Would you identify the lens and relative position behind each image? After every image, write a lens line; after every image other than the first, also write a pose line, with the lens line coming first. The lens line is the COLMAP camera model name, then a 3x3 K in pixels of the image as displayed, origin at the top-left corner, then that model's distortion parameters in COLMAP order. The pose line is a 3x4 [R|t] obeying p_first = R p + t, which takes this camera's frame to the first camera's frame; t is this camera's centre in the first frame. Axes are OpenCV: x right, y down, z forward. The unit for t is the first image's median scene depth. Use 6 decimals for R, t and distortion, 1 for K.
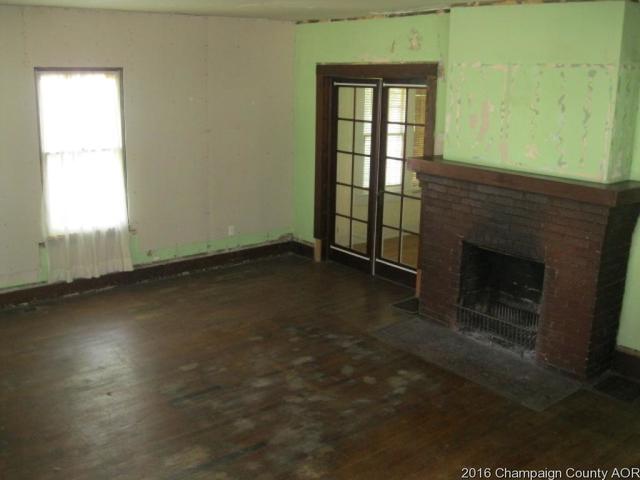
lens RADIAL K [[662.0, 0, 296.6], [0, 662.0, 239.7], [0, 0, 1]] dist [-0.097821, 0.000000]
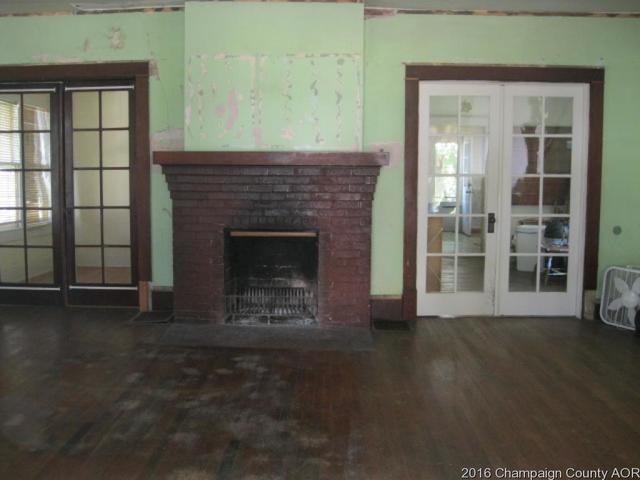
lens RADIAL K [[662.0, 0, 306.3], [0, 662.0, 230.4], [0, 0, 1]] dist [-0.097821, 0.000000]
pose [[0.641431, -0.083260, 0.762649, -0.478964], [0.190526, 0.980238, -0.053228, 0.089998], [-0.743146, 0.179446, 0.644619, 0.285134]]
